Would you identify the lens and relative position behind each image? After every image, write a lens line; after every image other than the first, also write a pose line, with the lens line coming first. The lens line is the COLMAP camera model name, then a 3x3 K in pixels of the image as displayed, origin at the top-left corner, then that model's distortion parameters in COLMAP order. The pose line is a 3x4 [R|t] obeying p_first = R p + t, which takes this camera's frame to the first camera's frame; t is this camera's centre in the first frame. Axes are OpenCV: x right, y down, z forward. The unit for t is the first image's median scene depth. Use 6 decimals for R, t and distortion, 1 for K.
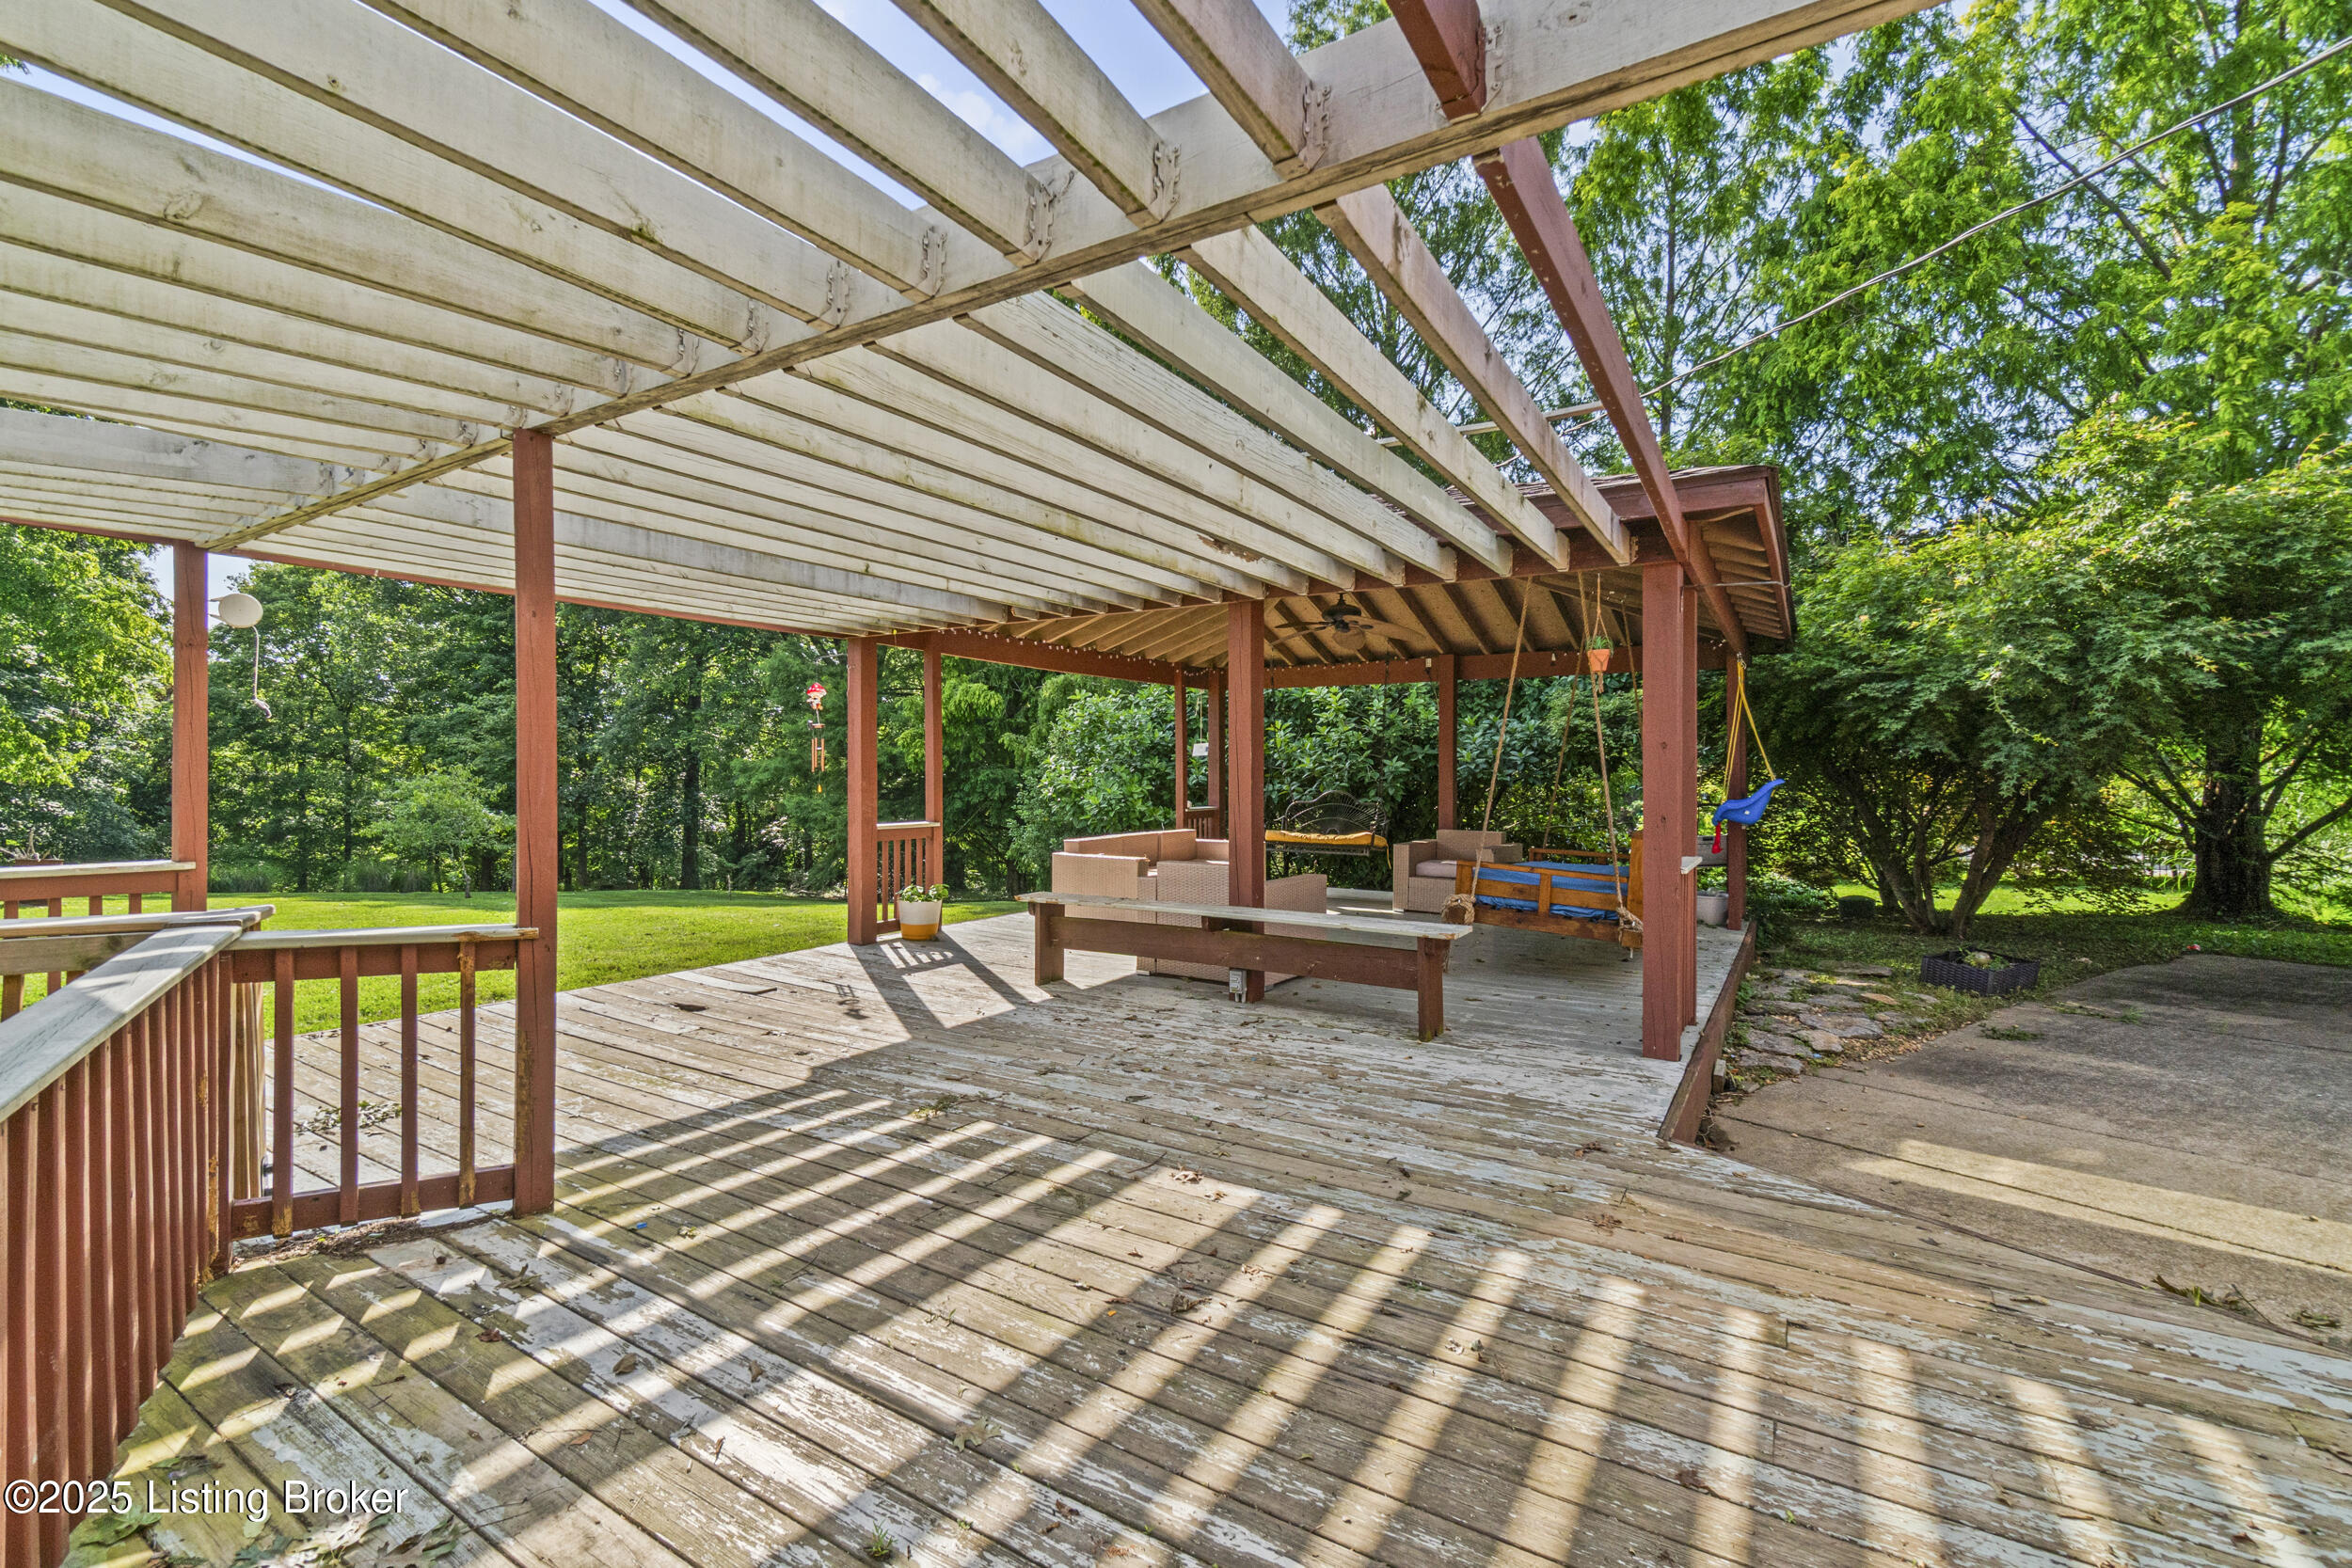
lens RADIAL K [[1011.2, 0, 1169.7], [0, 1011.2, 781.7], [0, 0, 1]] dist [-0.000173, -0.000011]
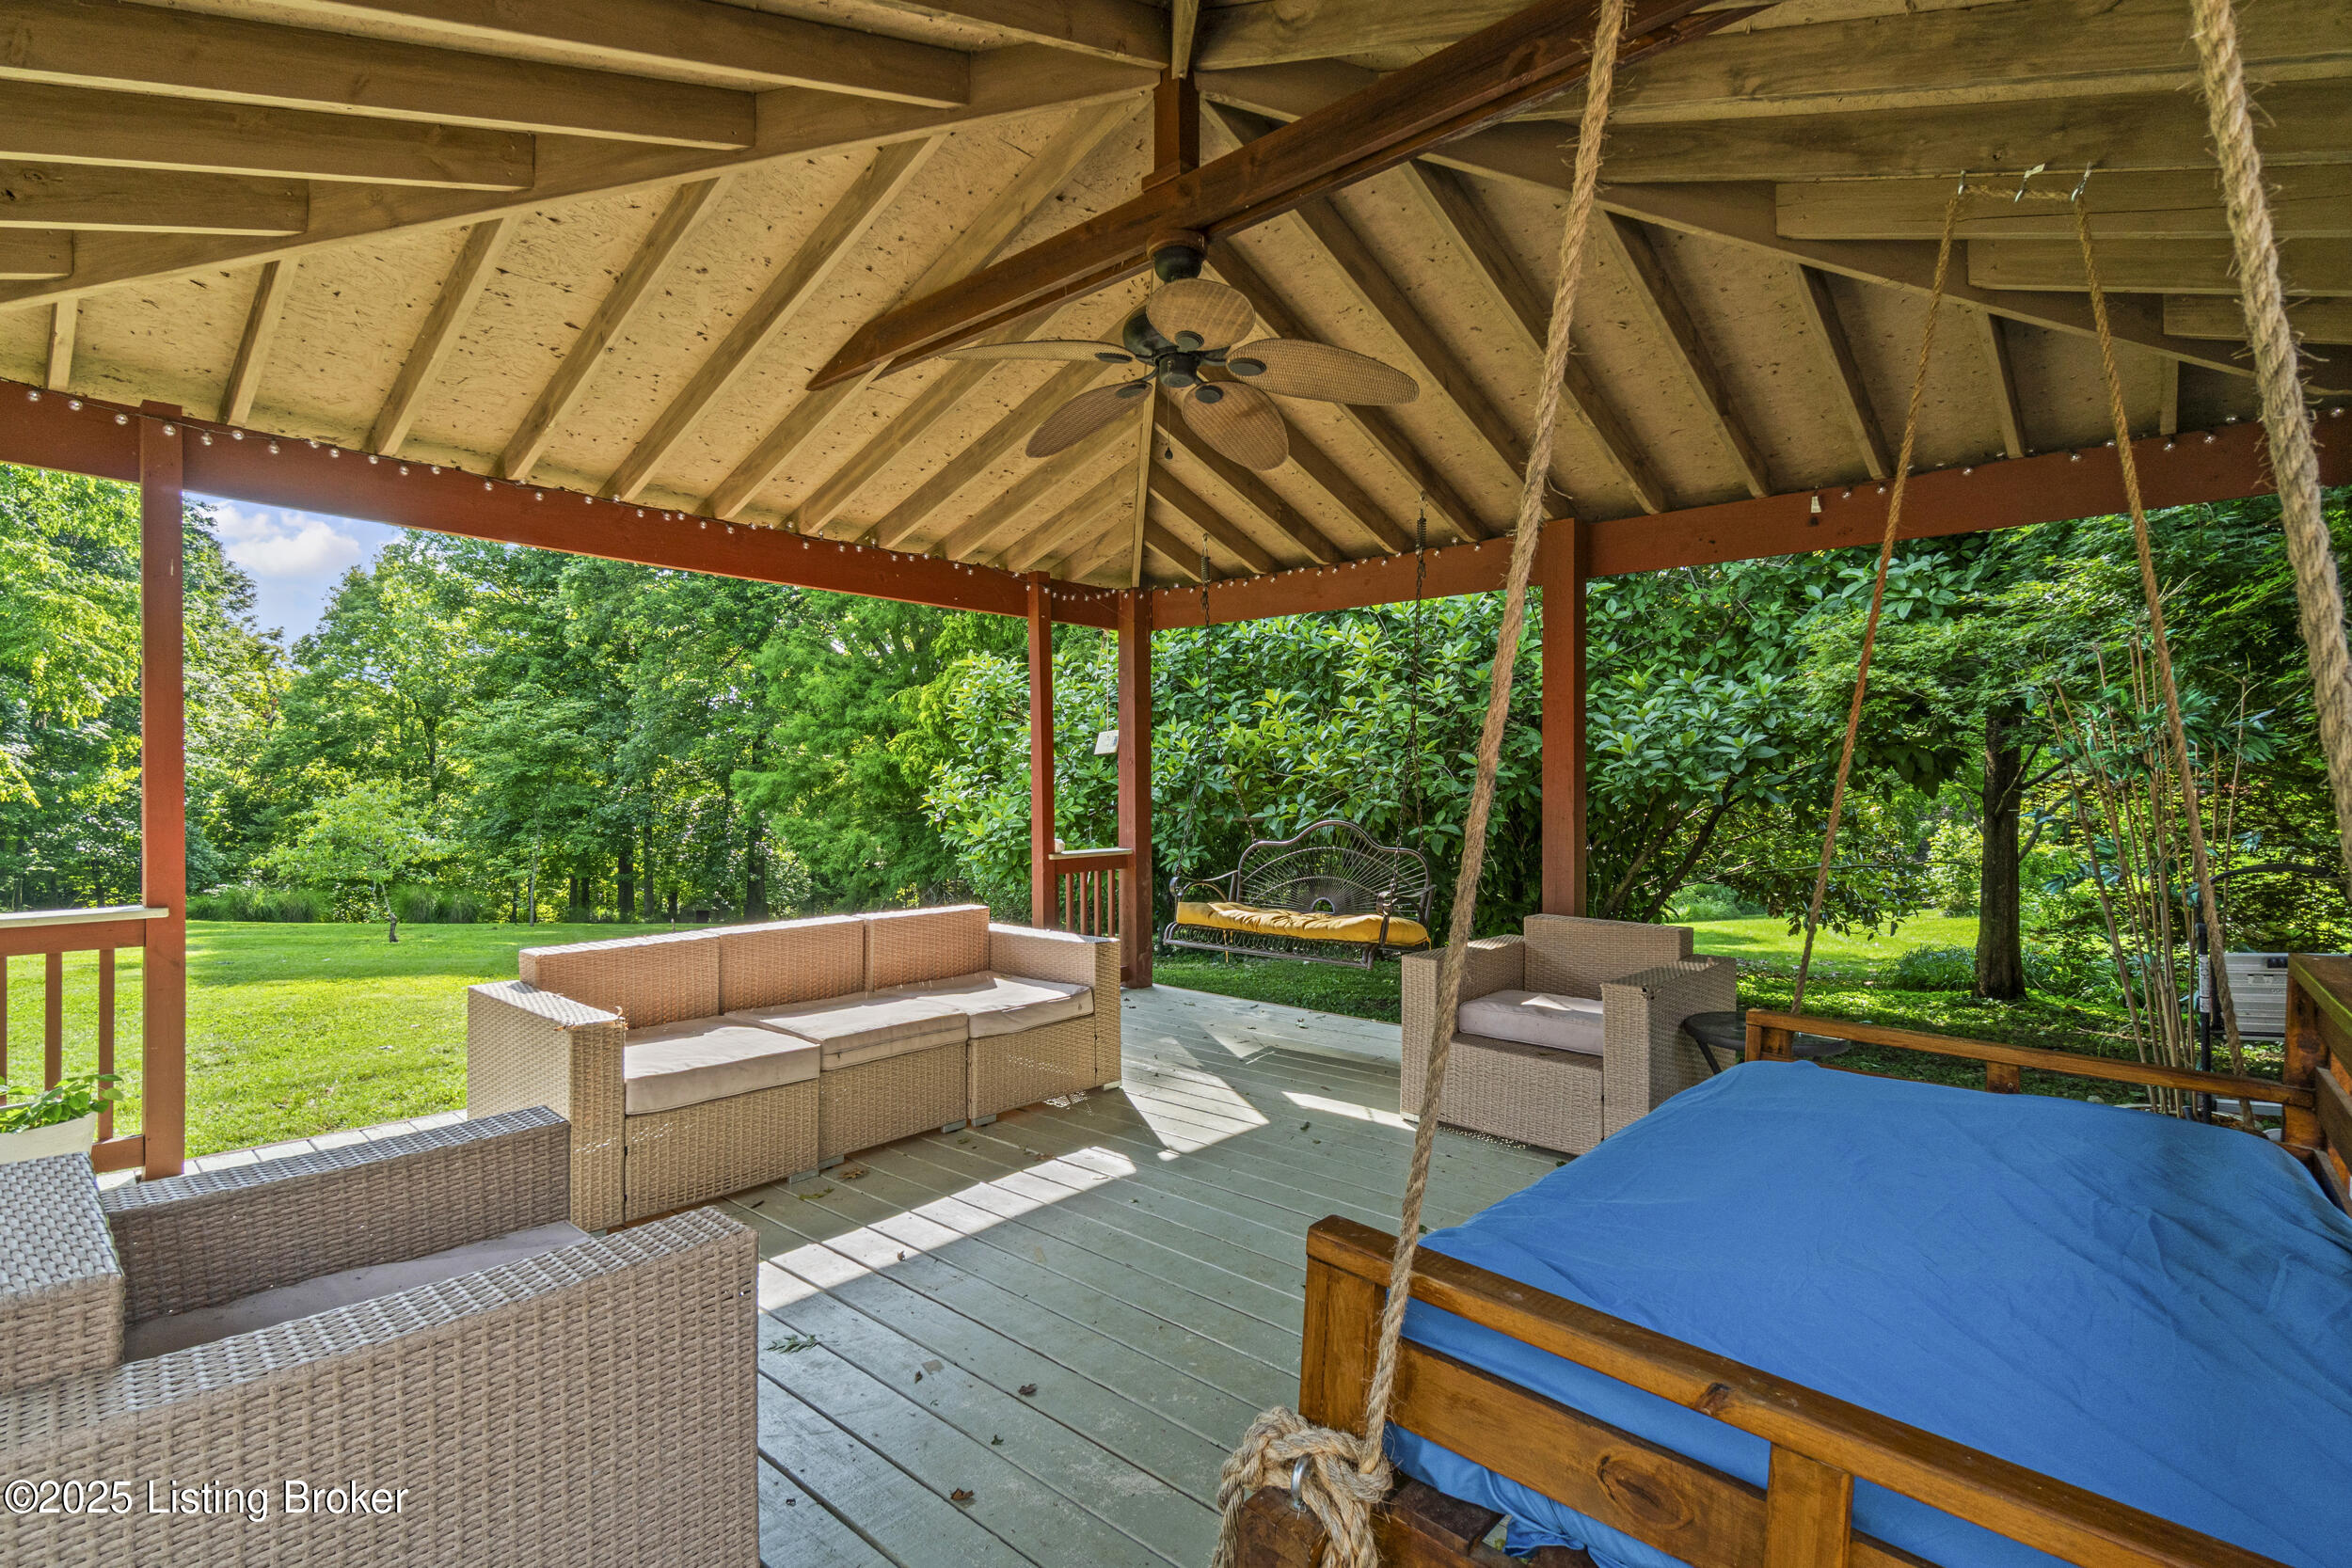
lens RADIAL K [[1098.1, 0, 1182.8], [0, 1098.1, 789.8], [0, 0, 1]] dist [0.001478, 0.000100]
pose [[0.988702, -0.003117, -0.149859, 0.152969], [0.002026, 0.999970, -0.007432, -0.001306], [0.149878, 0.007045, 0.988679, 0.417131]]
